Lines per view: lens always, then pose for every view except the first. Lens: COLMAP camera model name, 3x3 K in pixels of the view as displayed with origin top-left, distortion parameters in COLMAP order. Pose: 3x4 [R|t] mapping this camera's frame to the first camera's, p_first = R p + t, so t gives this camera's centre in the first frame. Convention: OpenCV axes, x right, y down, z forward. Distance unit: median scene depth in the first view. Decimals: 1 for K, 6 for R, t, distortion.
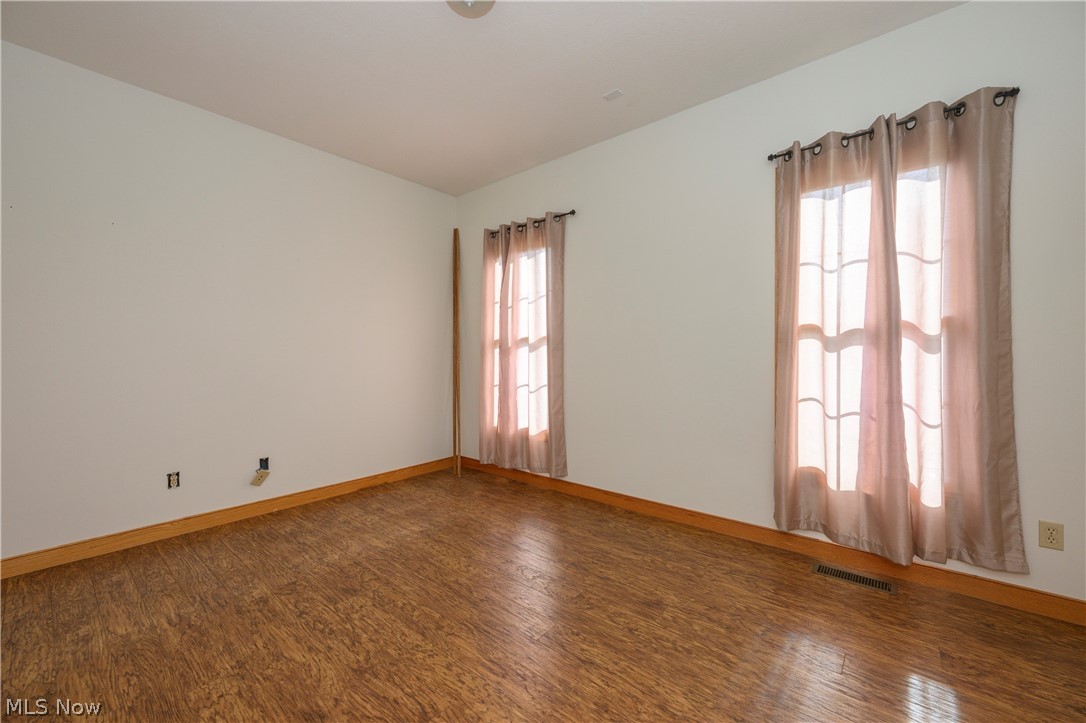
lens RADIAL K [[432.8, 0, 539.0], [0, 432.8, 356.7], [0, 0, 1]] dist [-0.000160, -0.000028]
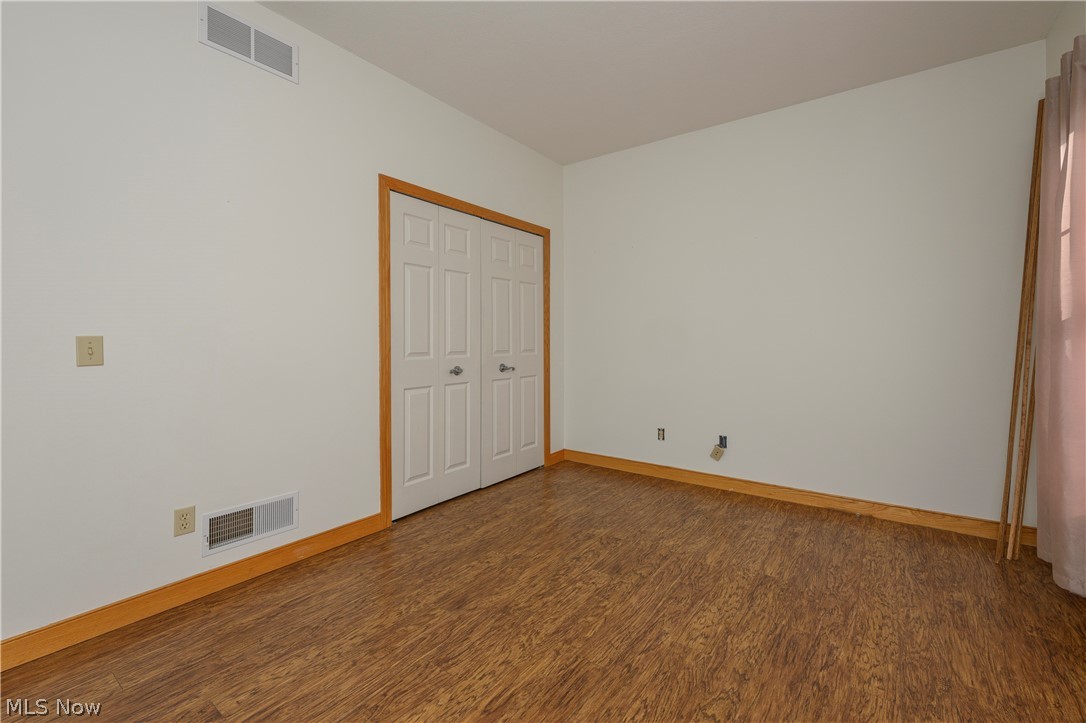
lens RADIAL K [[448.5, 0, 582.2], [0, 448.5, 358.8], [0, 0, 1]] dist [-0.001680, -0.000154]
pose [[0.118580, 0.051120, -0.991628, 0.474761], [-0.006195, 0.998693, 0.050743, -0.007951], [0.992925, 0.000126, 0.118742, 0.648632]]
